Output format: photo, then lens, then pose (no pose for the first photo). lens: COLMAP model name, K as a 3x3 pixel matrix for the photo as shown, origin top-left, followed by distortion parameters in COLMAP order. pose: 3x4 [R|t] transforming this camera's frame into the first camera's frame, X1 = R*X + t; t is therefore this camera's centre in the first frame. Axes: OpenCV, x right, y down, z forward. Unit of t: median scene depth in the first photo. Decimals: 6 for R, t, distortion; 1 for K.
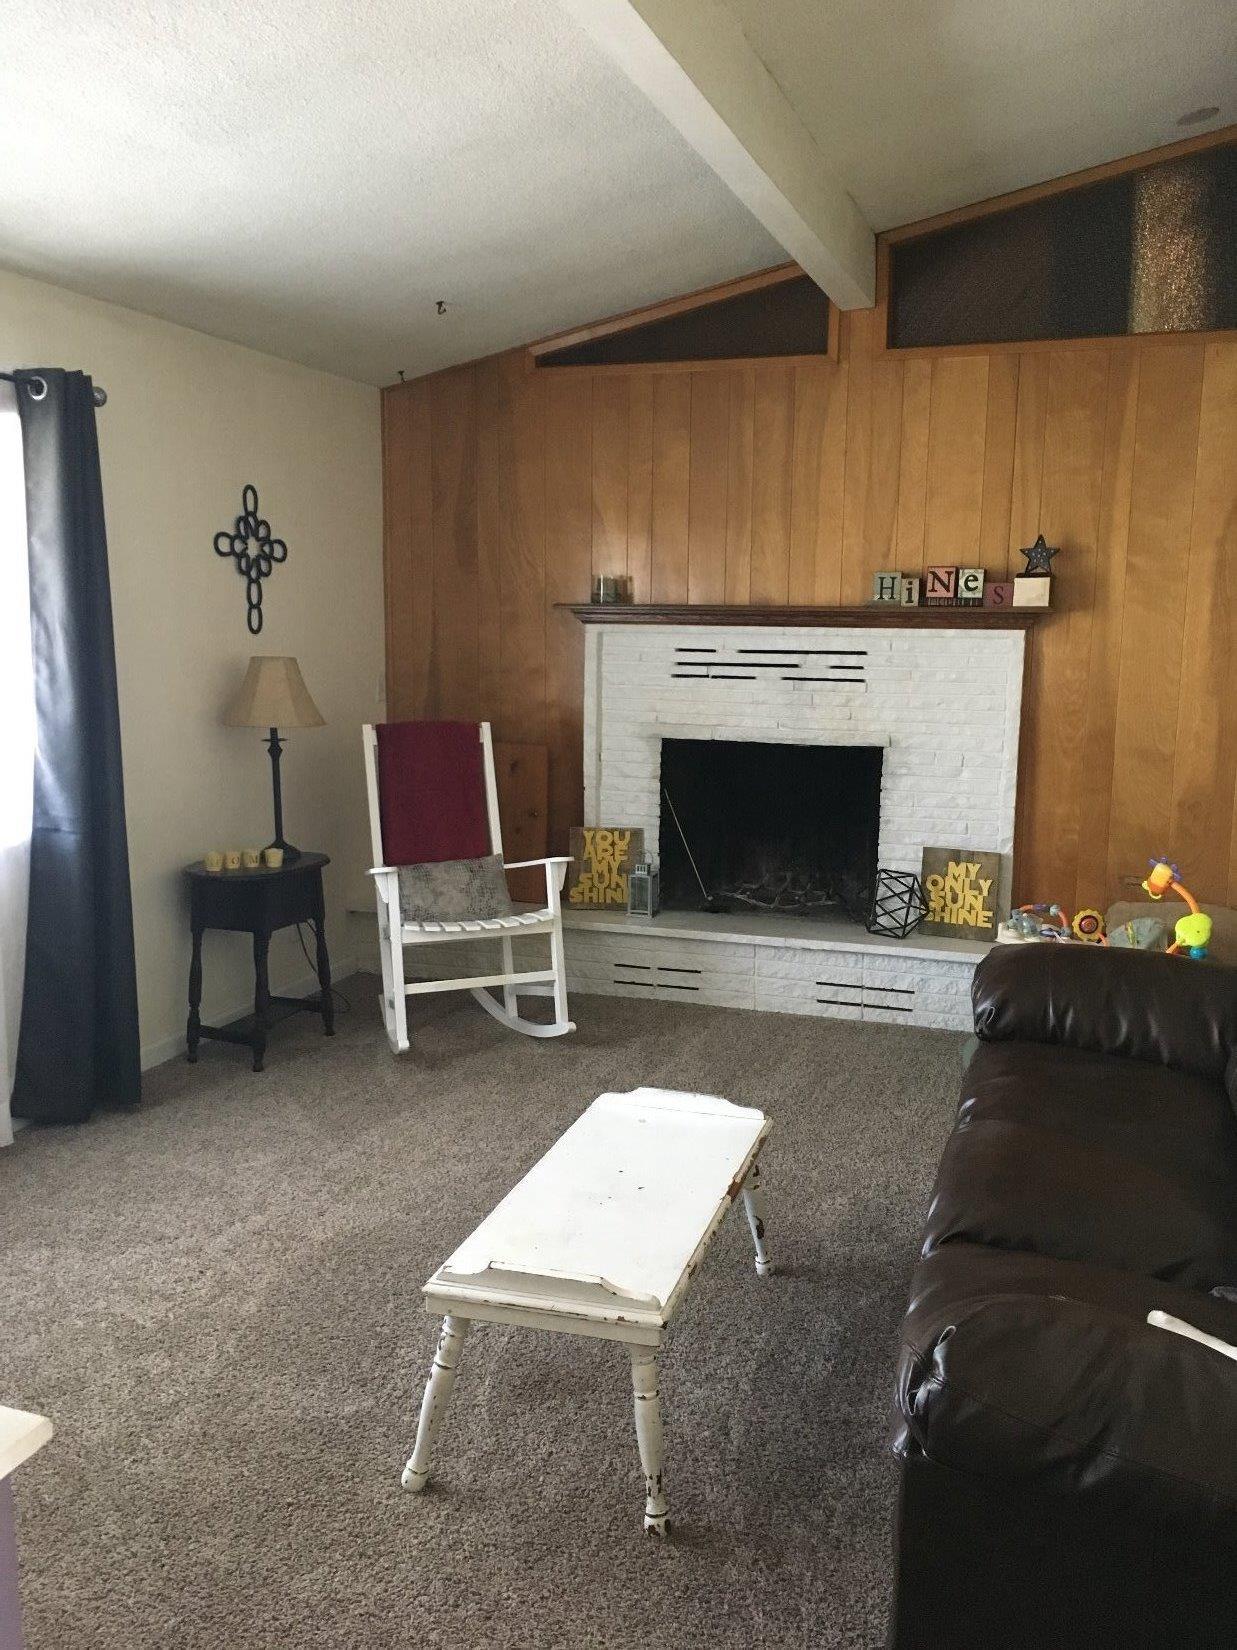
lens RADIAL K [[1416.5, 0, 621.1], [0, 1416.5, 831.0], [0, 0, 1]] dist [0.073050, -0.014087]
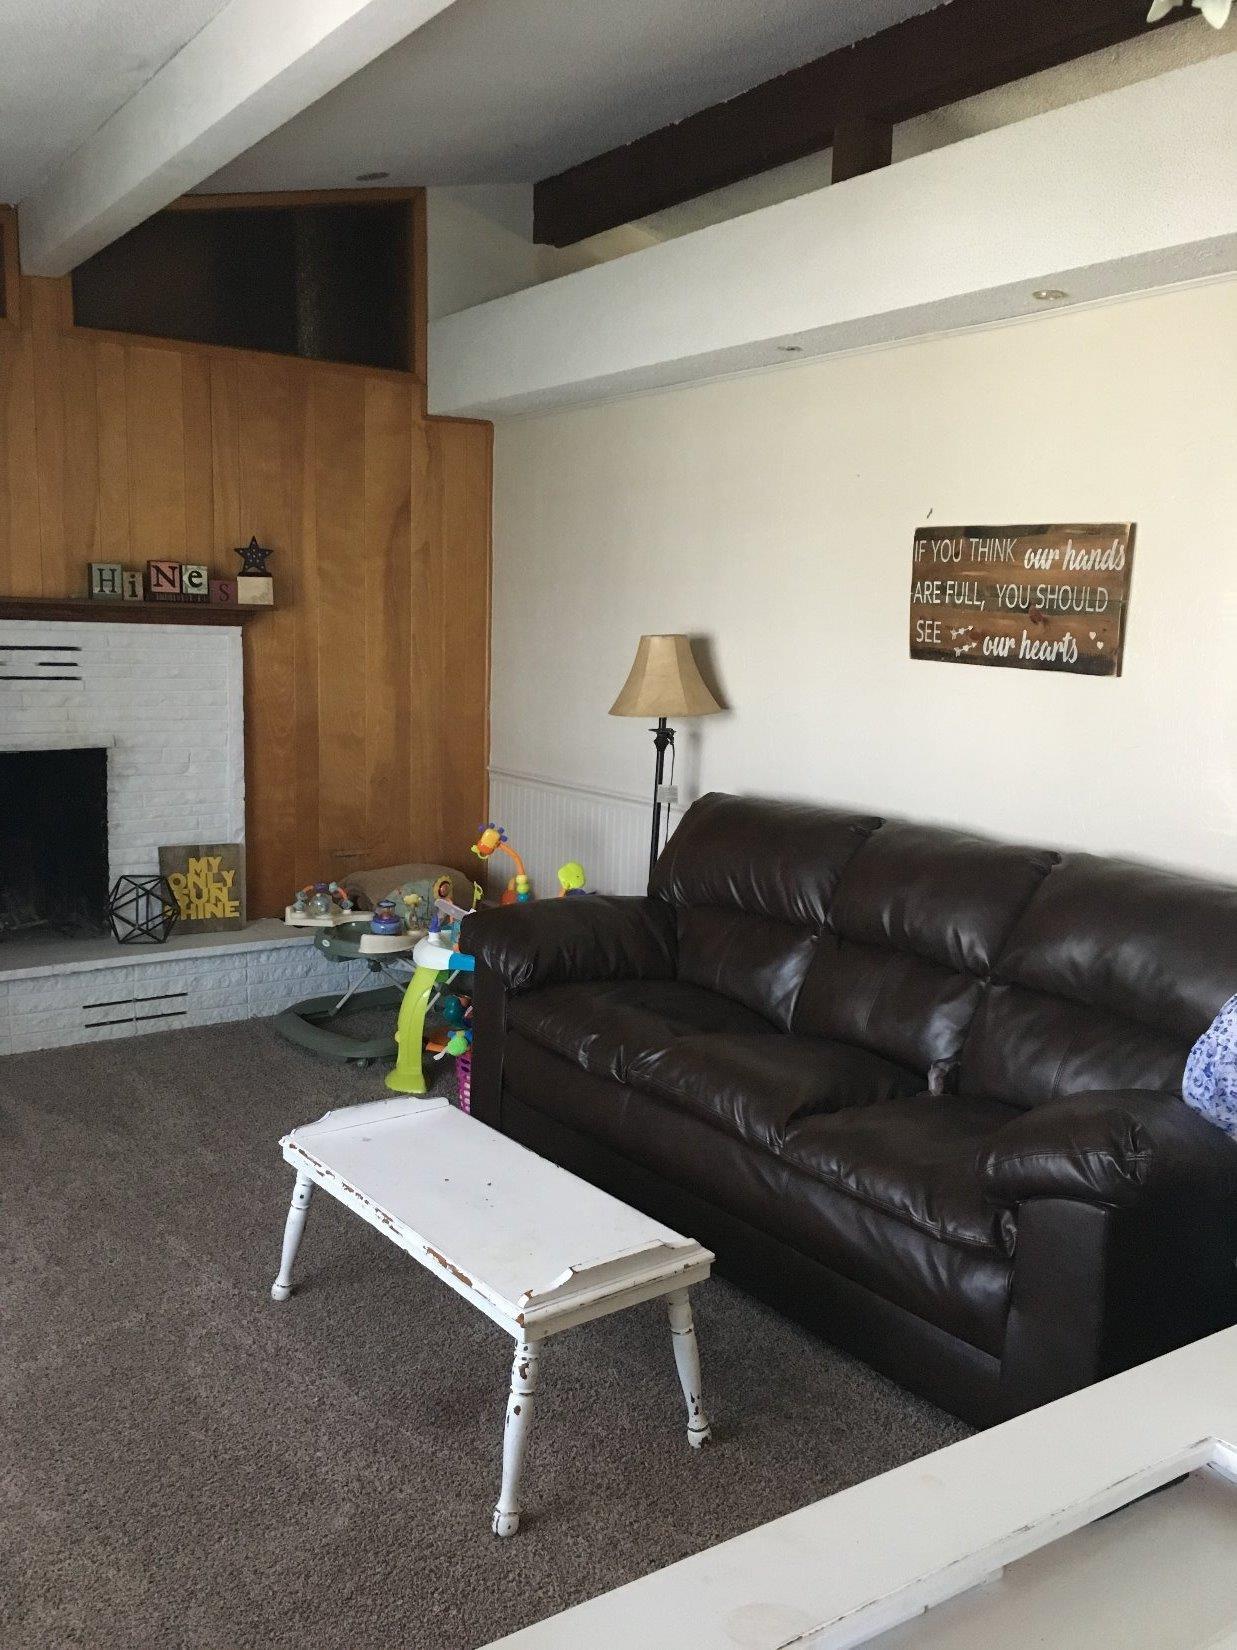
lens RADIAL K [[1416.5, 0, 620.8], [0, 1416.5, 820.6], [0, 0, 1]] dist [0.073050, -0.014087]
pose [[0.606708, -0.107227, 0.787660, -0.374614], [0.103226, 0.993098, 0.055683, -0.029447], [-0.788194, 0.047524, 0.613589, 0.150697]]
